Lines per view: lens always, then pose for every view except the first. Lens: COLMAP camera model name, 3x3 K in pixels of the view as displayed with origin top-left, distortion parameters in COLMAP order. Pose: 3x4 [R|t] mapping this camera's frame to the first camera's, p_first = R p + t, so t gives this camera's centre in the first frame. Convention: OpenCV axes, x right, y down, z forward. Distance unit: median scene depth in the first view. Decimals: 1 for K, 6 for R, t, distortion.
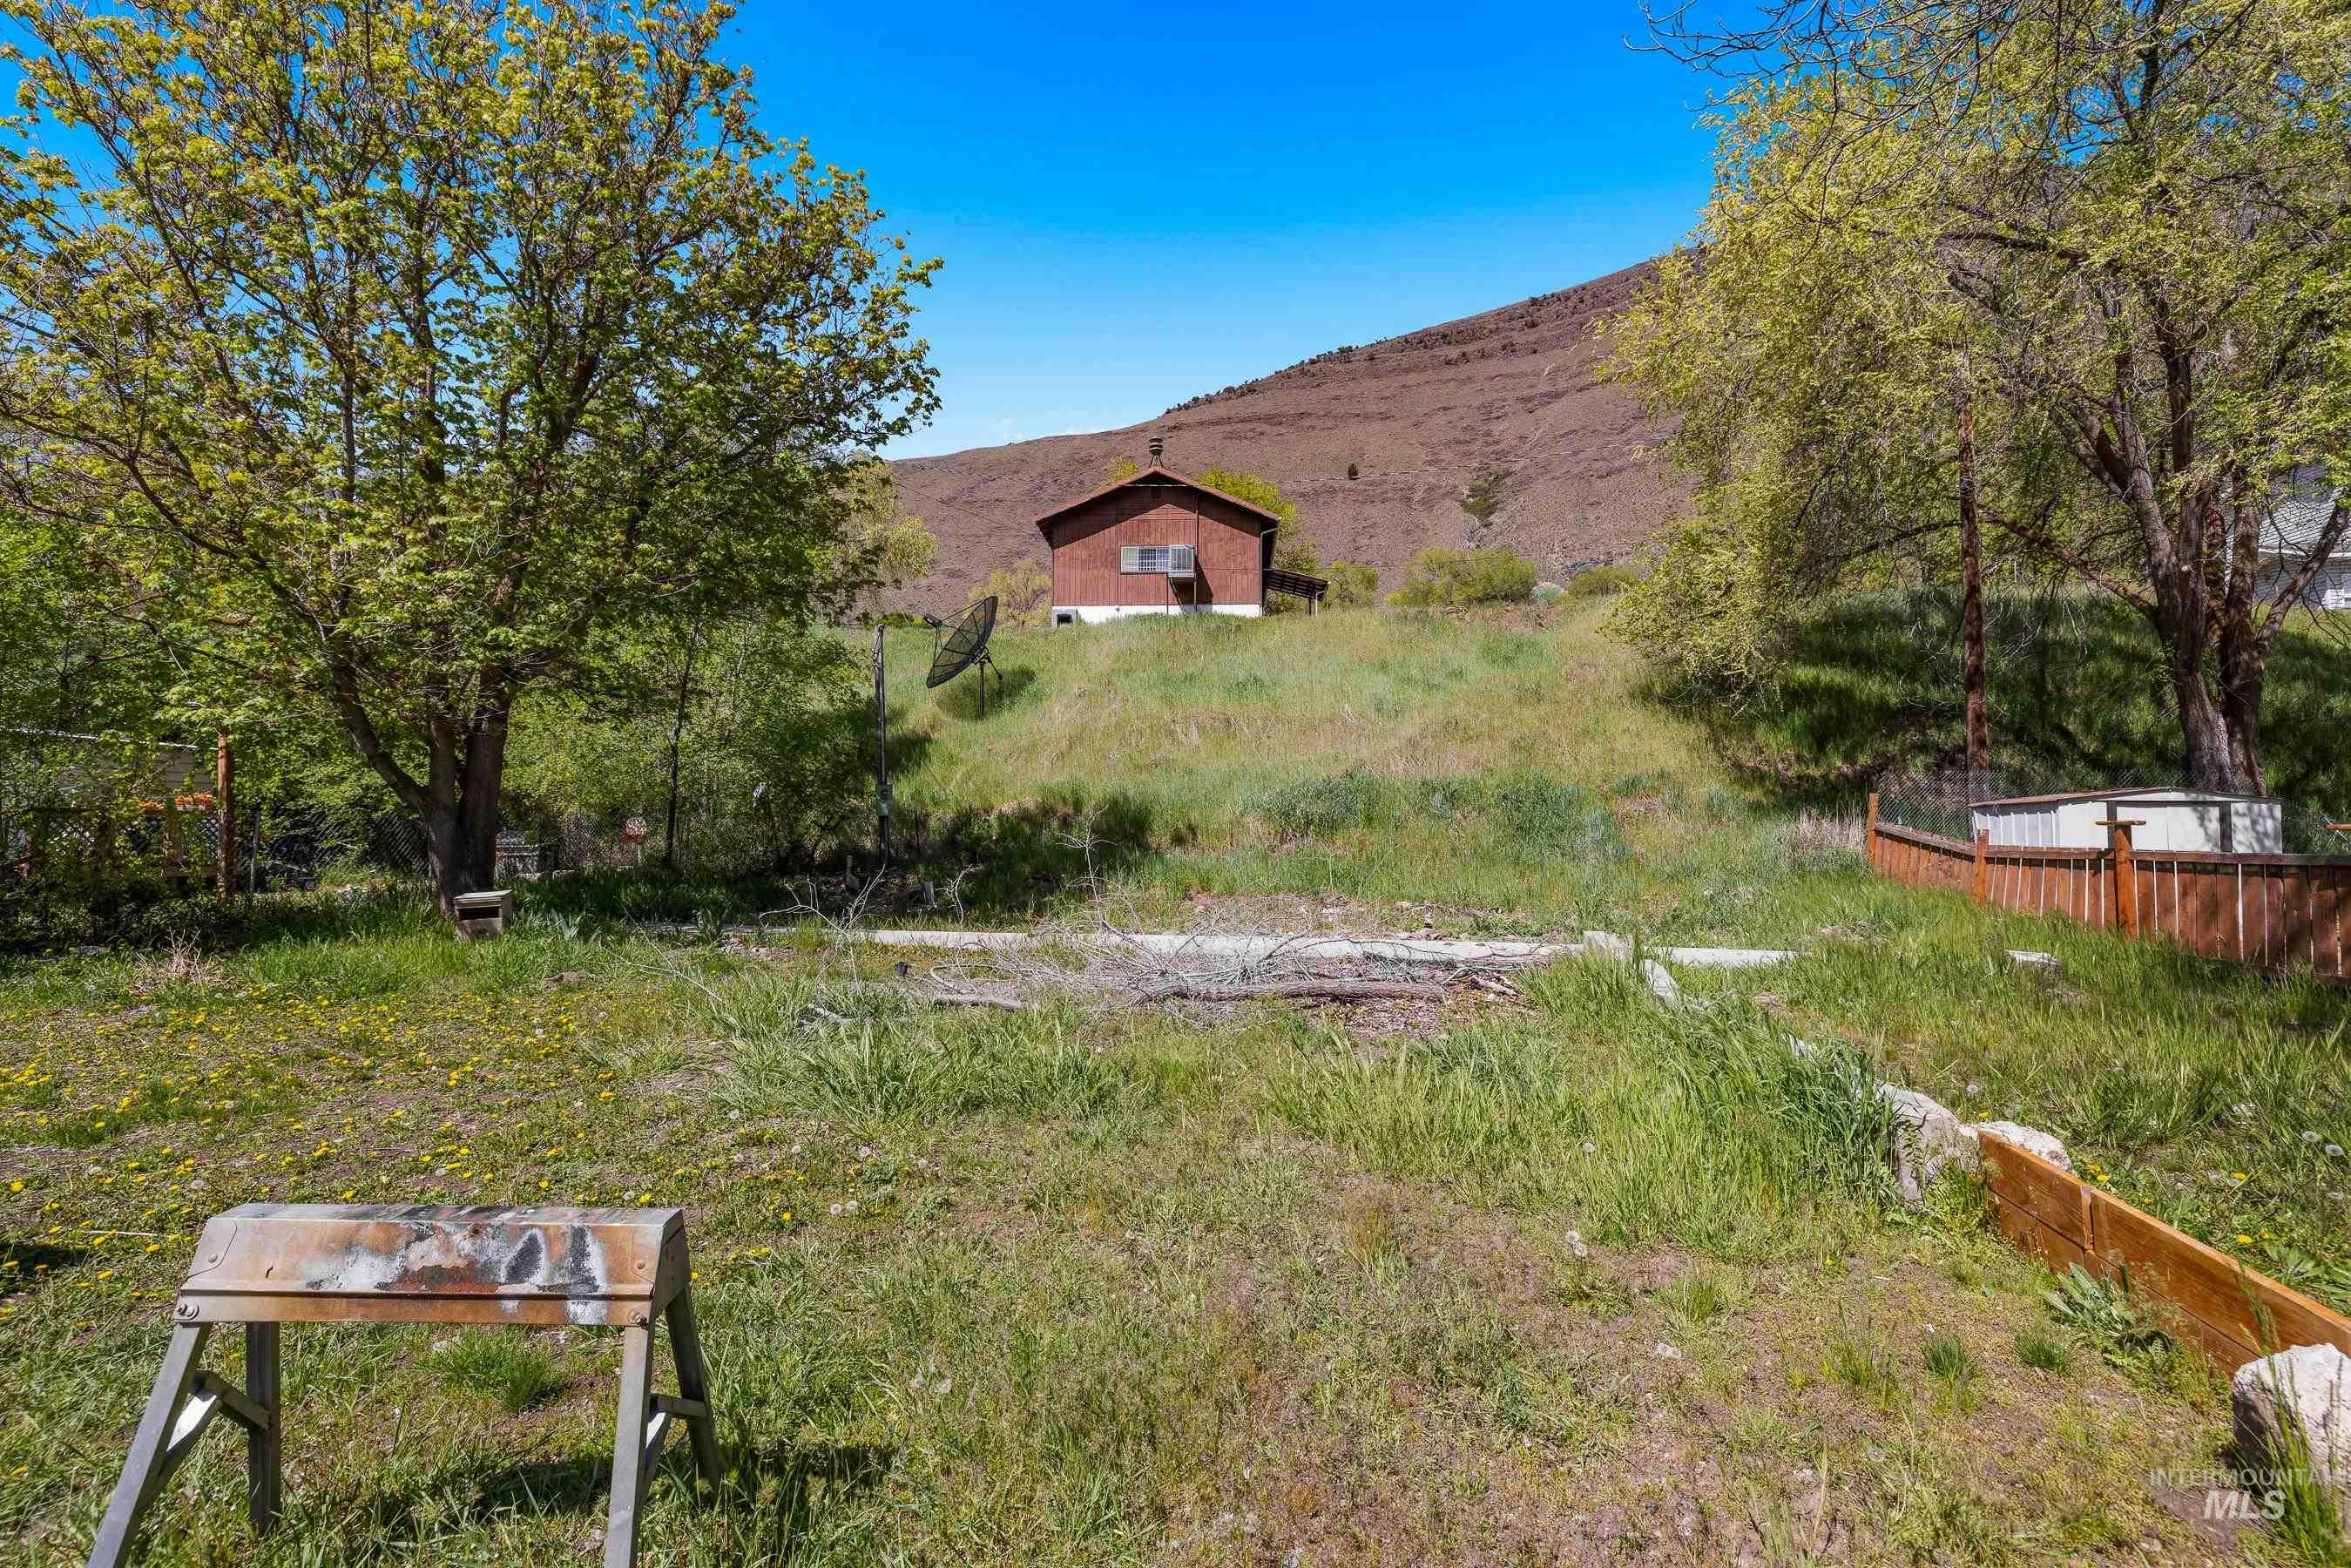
lens RADIAL K [[1005.1, 0, 1175.1], [0, 1005.1, 780.3], [0, 0, 1]] dist [-0.002147, -0.000394]
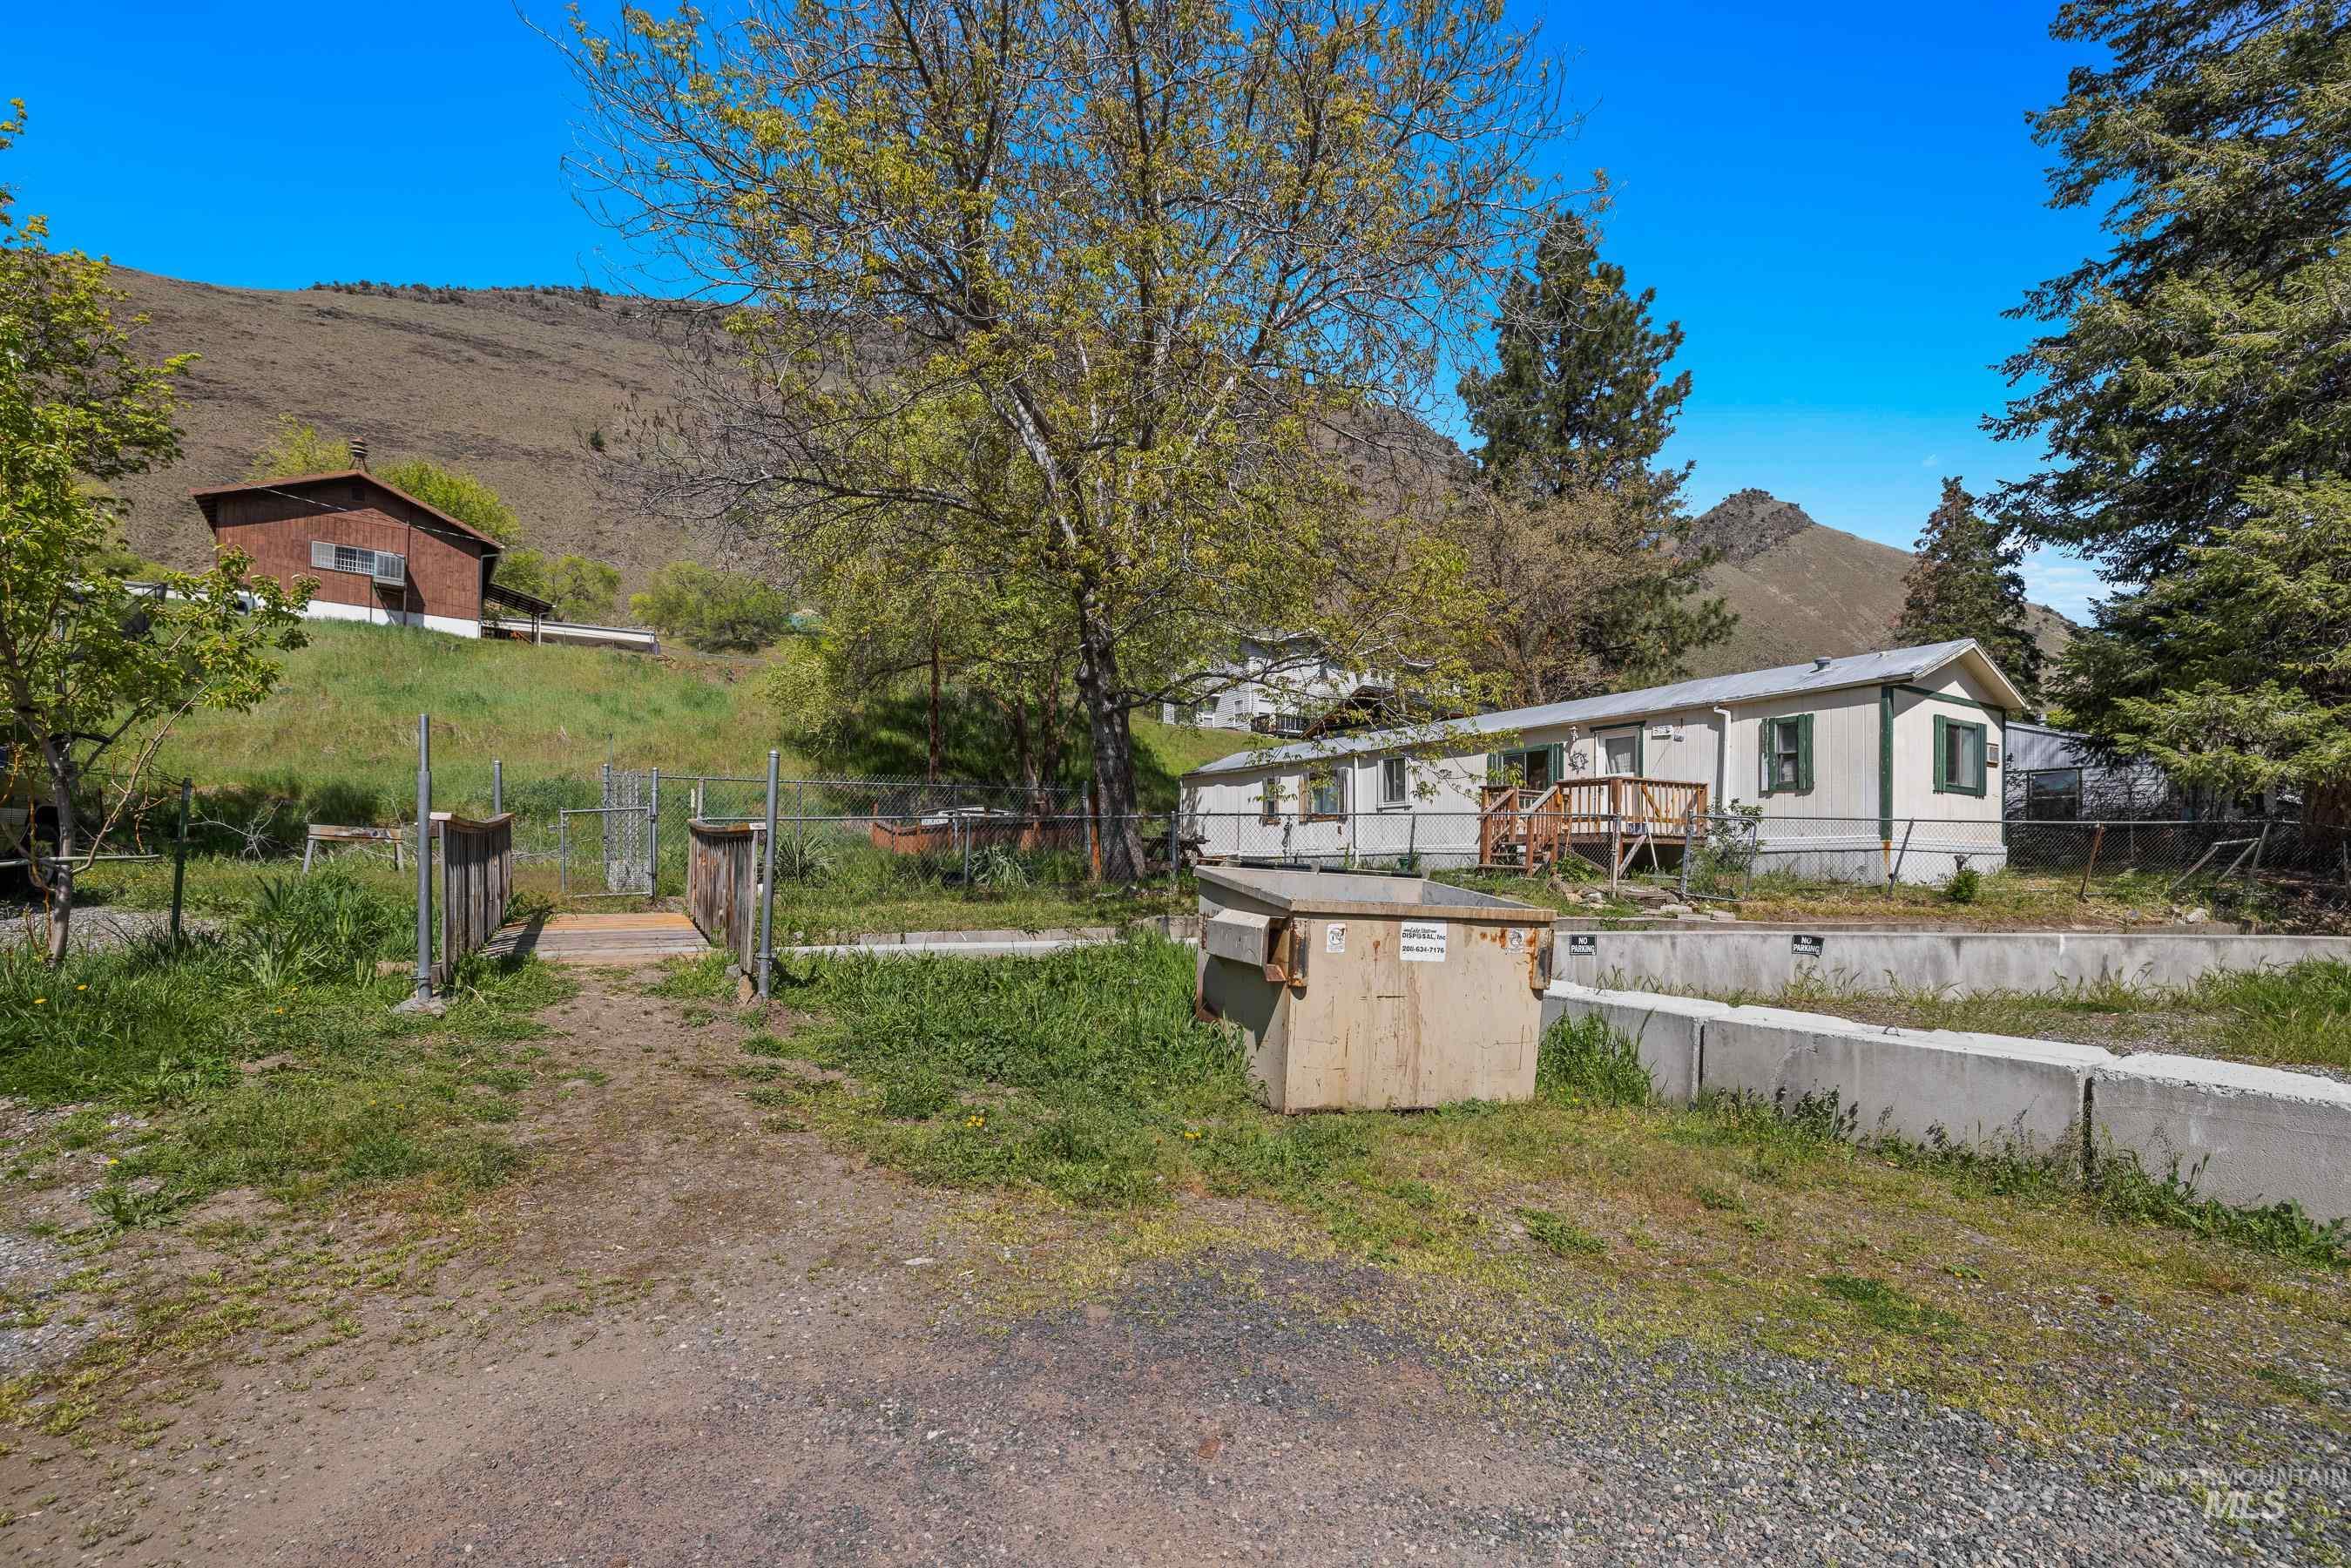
lens RADIAL K [[1005.1, 0, 1188.7], [0, 1005.1, 844.6], [0, 0, 1]] dist [-0.002147, -0.000394]
pose [[0.753663, 0.019397, 0.656975, -0.051884], [-0.044880, 0.998750, 0.021997, 0.009917], [-0.655727, -0.046064, 0.753591, -0.384991]]
